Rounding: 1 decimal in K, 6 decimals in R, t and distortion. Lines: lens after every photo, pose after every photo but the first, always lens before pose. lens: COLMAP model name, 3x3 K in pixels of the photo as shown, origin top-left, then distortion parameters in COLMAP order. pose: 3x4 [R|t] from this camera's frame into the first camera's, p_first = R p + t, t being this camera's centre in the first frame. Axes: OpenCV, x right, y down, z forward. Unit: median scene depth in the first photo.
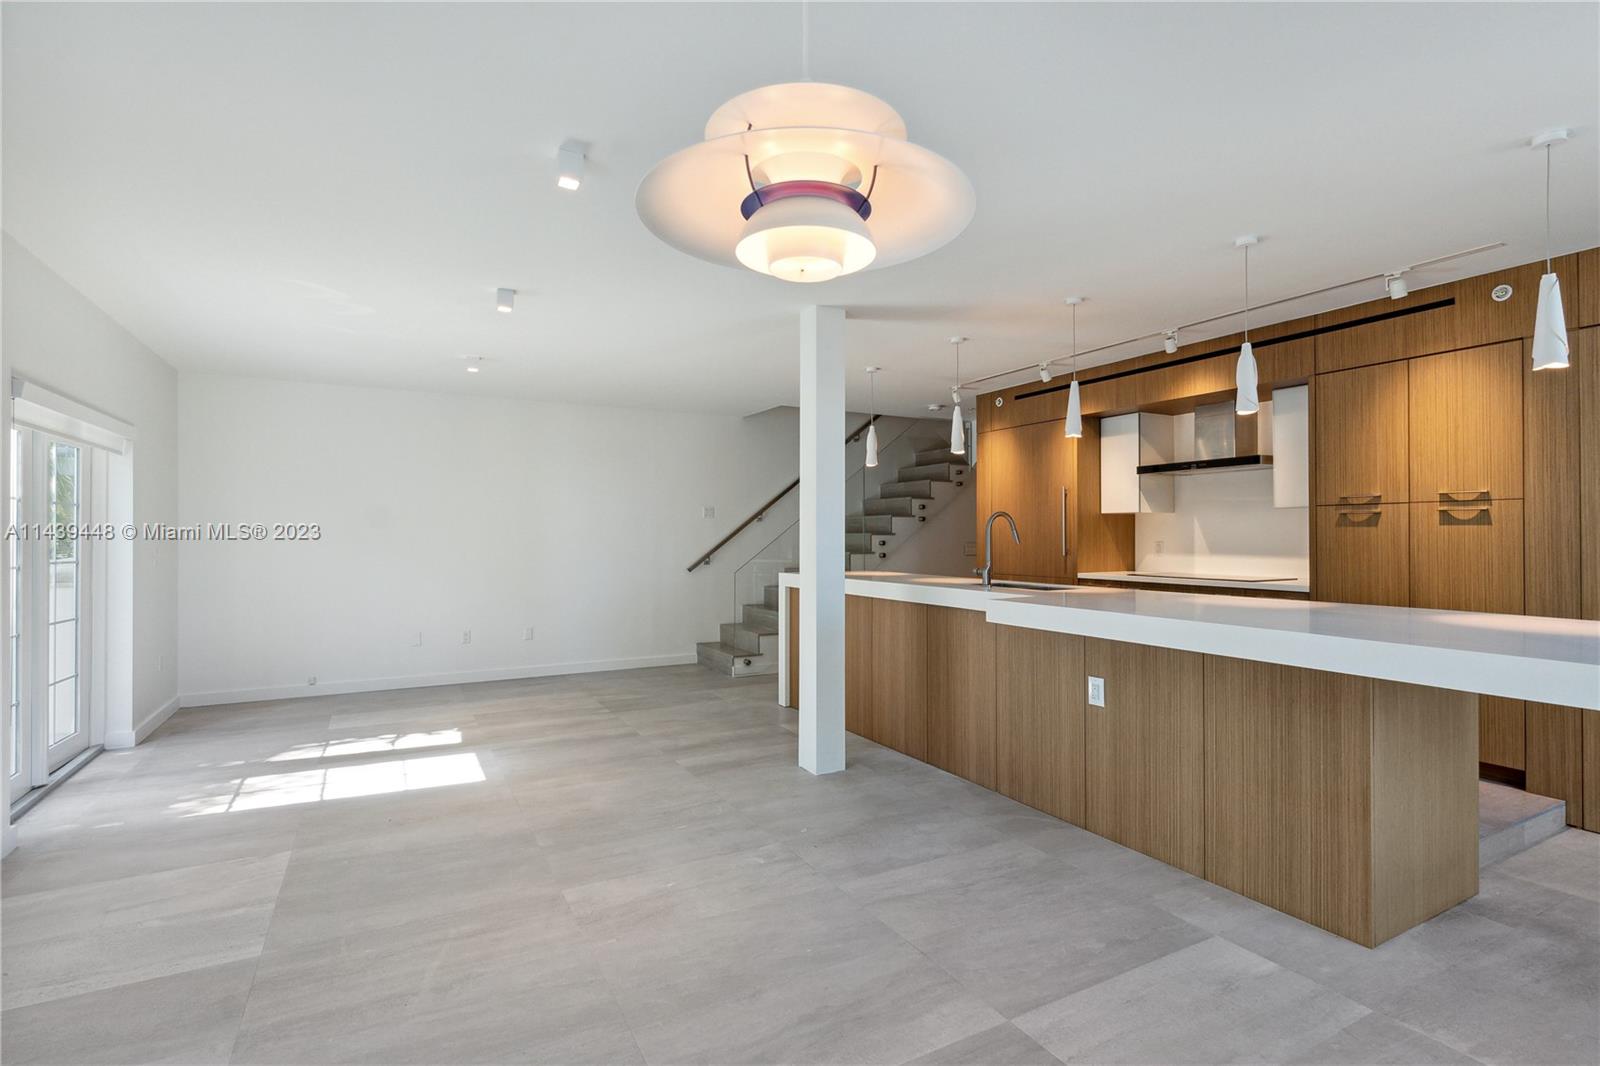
lens RADIAL K [[765.4, 0, 800.0], [0, 765.4, 533.0], [0, 0, 1]] dist [0.010639, -0.000462]
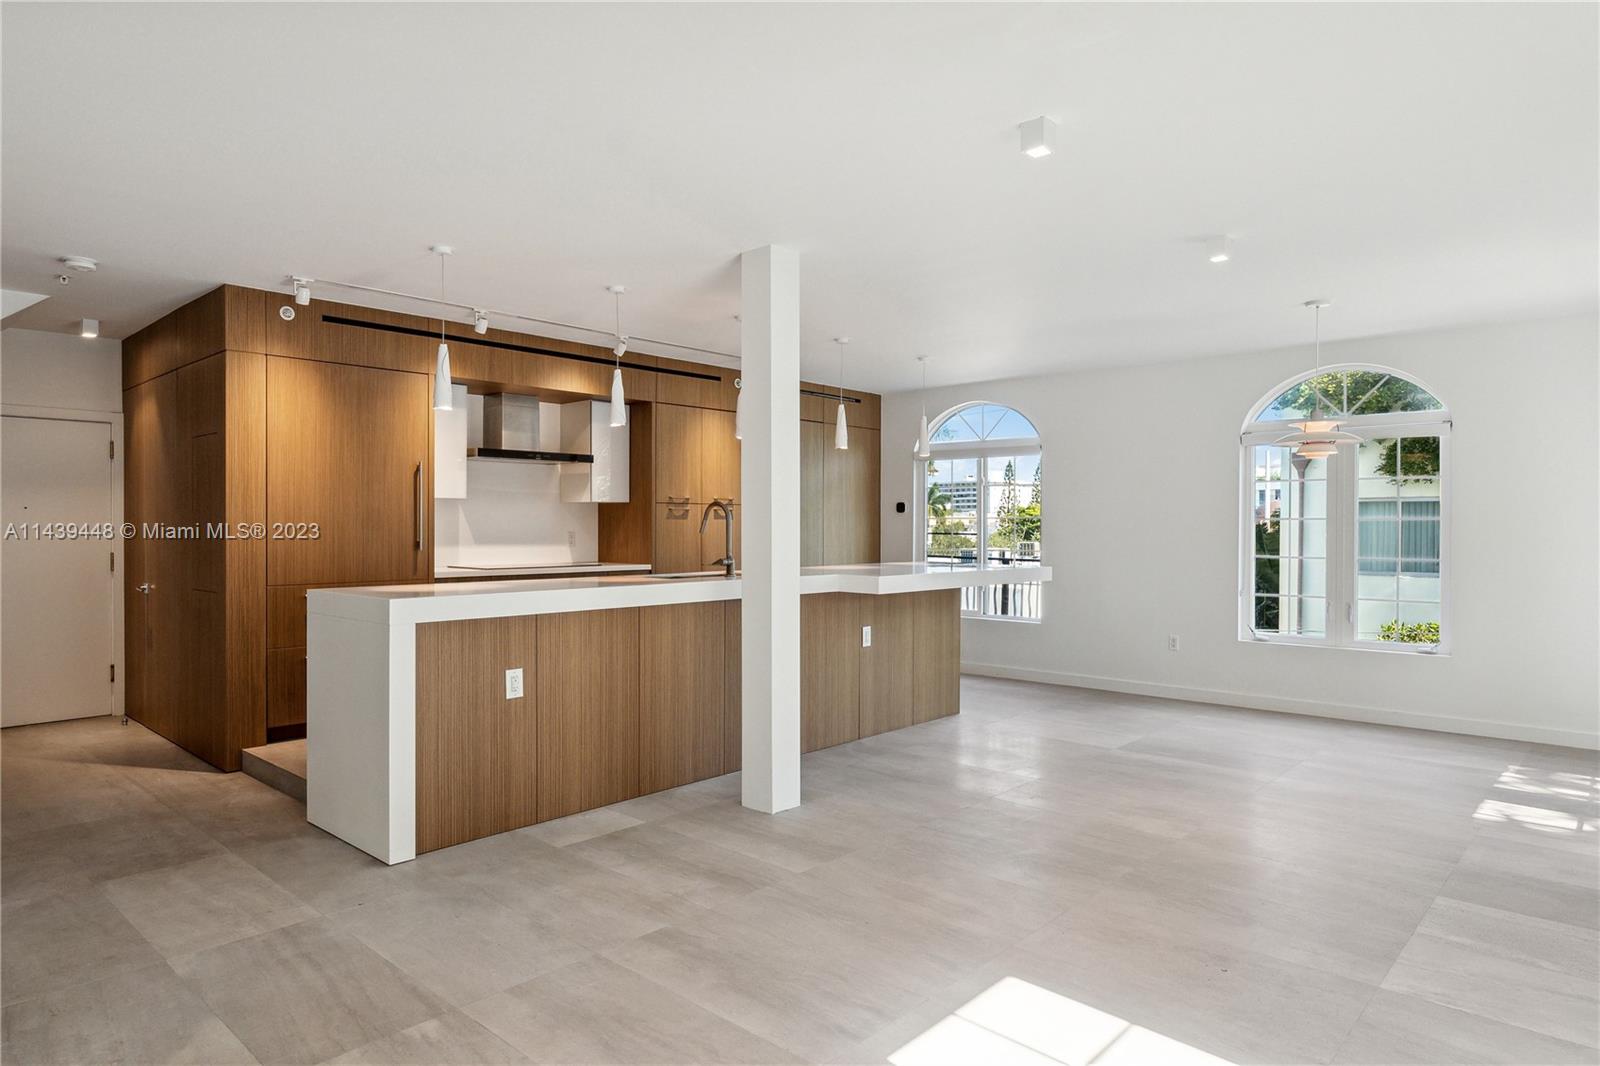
lens RADIAL K [[955.9, 0, 807.7], [0, 955.9, 531.4], [0, 0, 1]] dist [-0.003198, 0.000807]
pose [[-0.329836, -0.004542, 0.944027, -1.024351], [-0.004900, 0.999983, 0.003099, 0.007551], [-0.944025, -0.003604, -0.329853, 1.395979]]
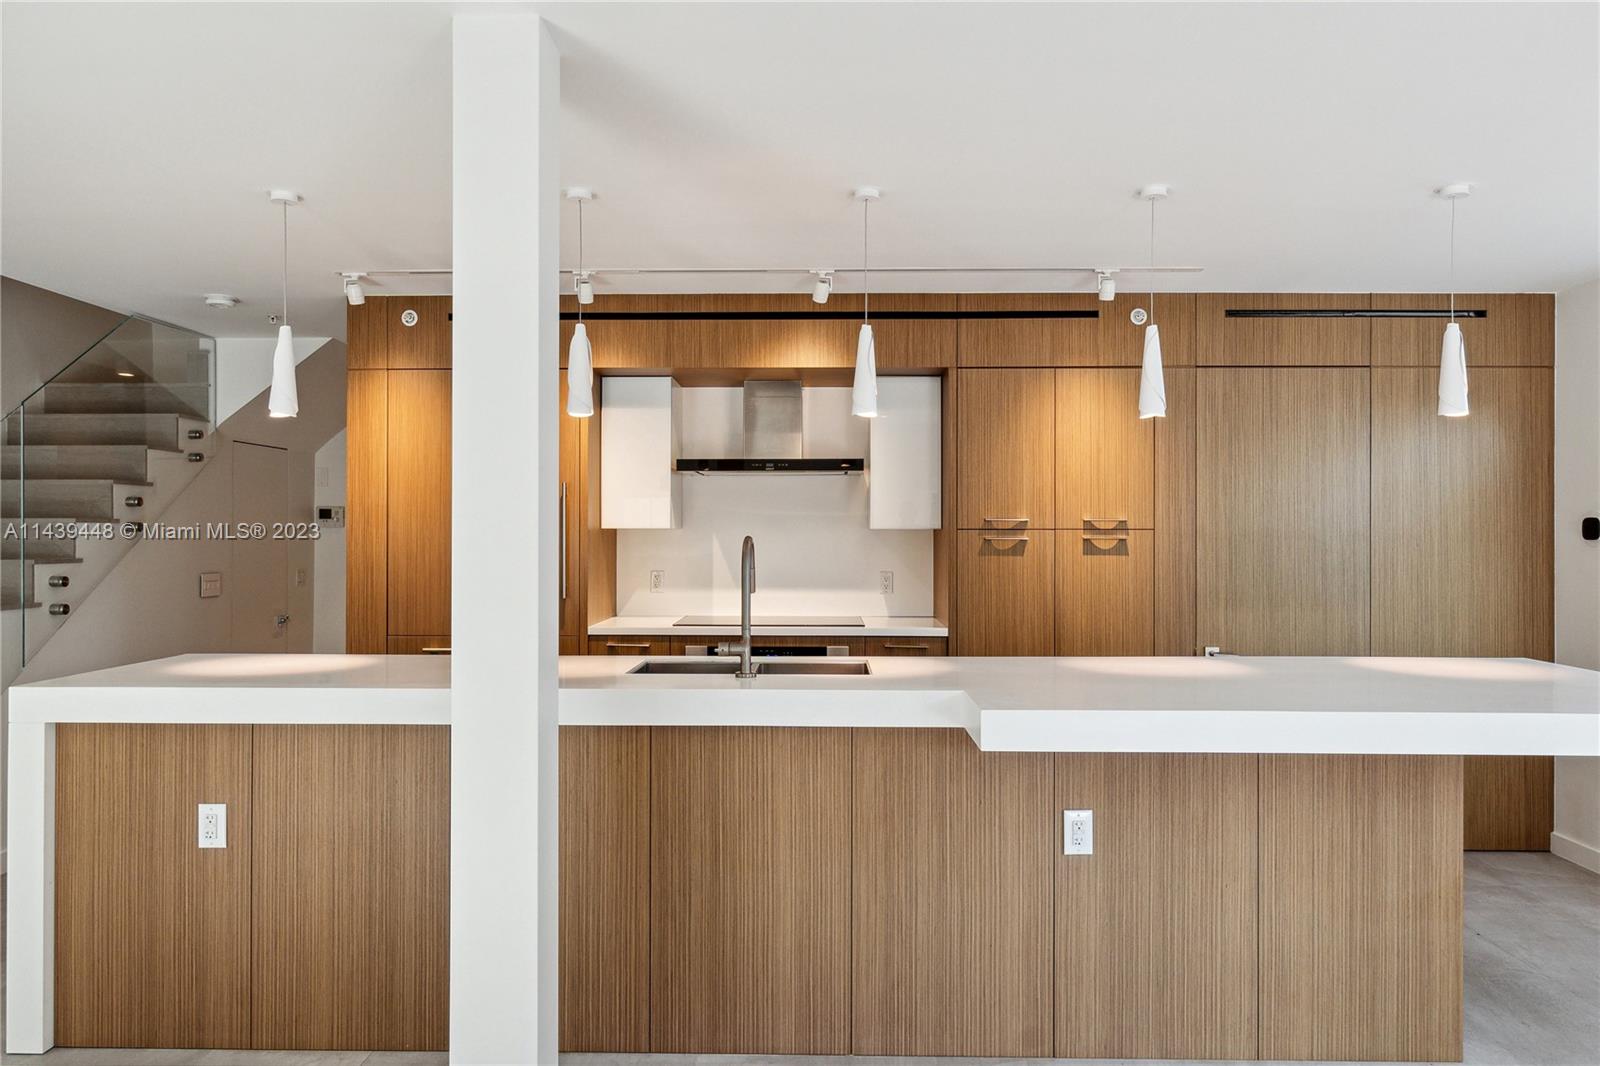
lens RADIAL K [[1056.5, 0, 801.8], [0, 1056.5, 529.3], [0, 0, 1]] dist [-0.000046, 0.000425]
pose [[0.500129, 0.005281, 0.865935, -0.404291], [-0.004643, 0.999983, -0.003417, -0.033388], [-0.865939, -0.002311, 0.500145, 0.631967]]
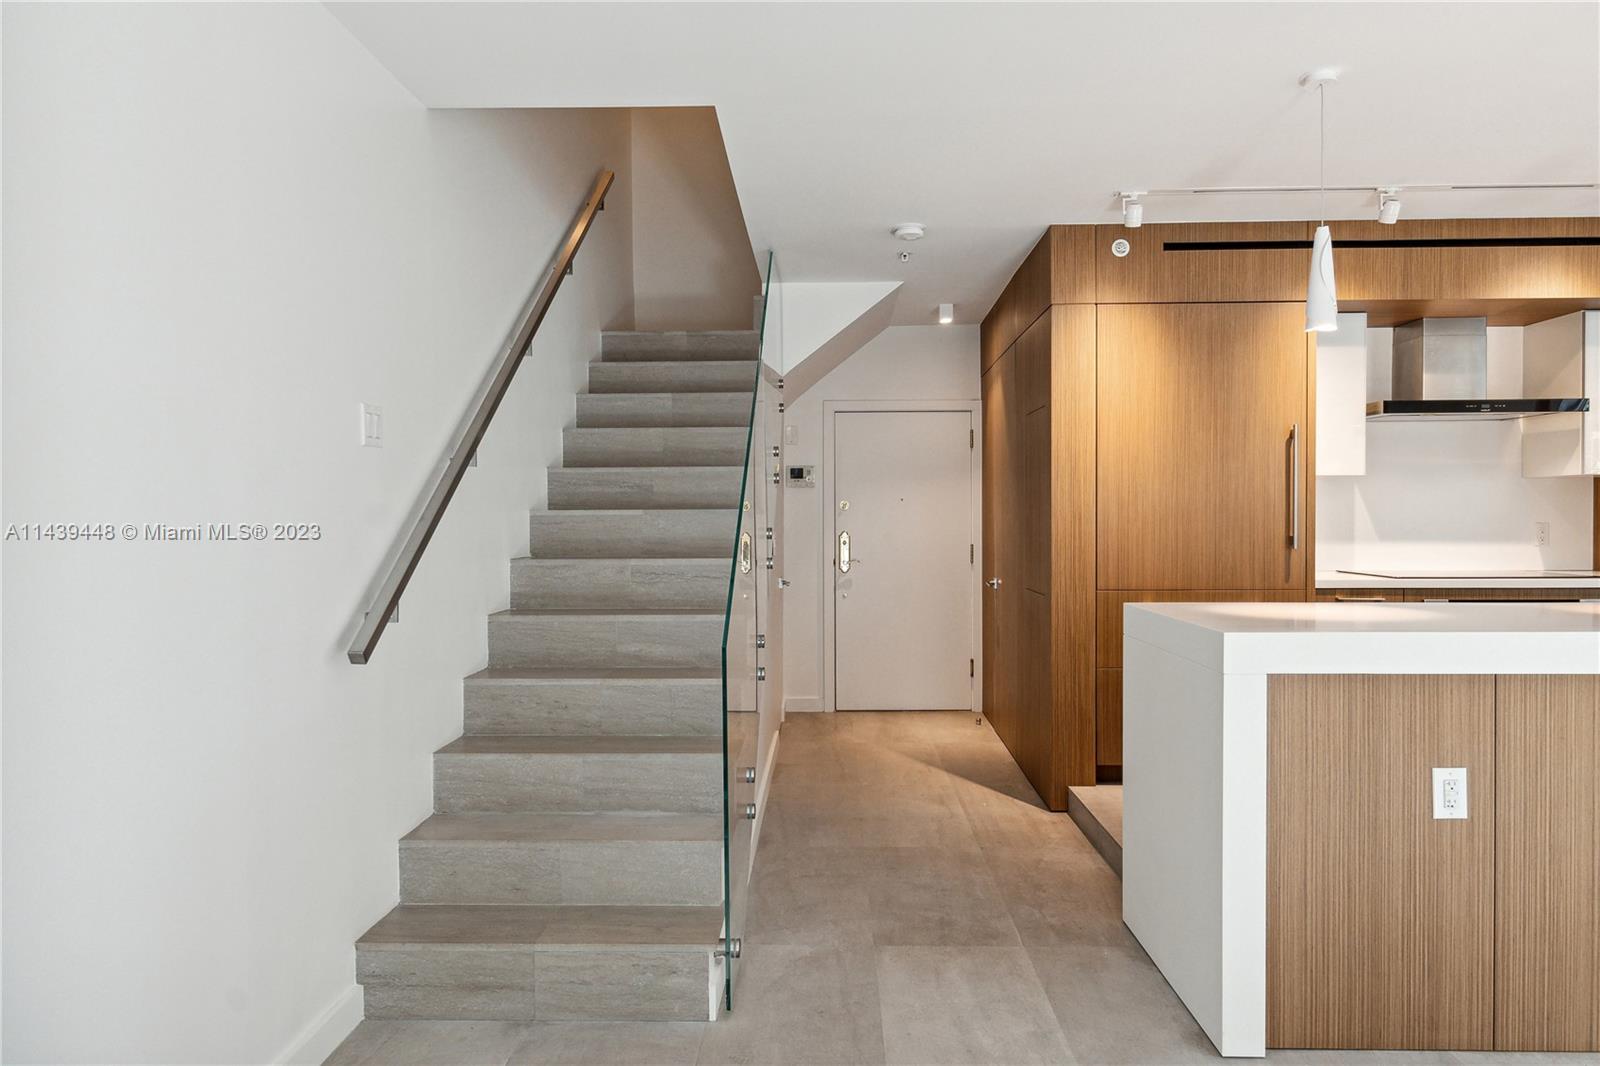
lens RADIAL K [[1001.1, 0, 800.0], [0, 1001.1, 533.0], [0, 0, 1]] dist [0.000455, 0.000946]
pose [[0.501955, -0.015343, 0.864758, -0.679458], [0.000773, 0.999850, 0.017292, 0.007090], [-0.864893, -0.008011, 0.501892, 1.391560]]
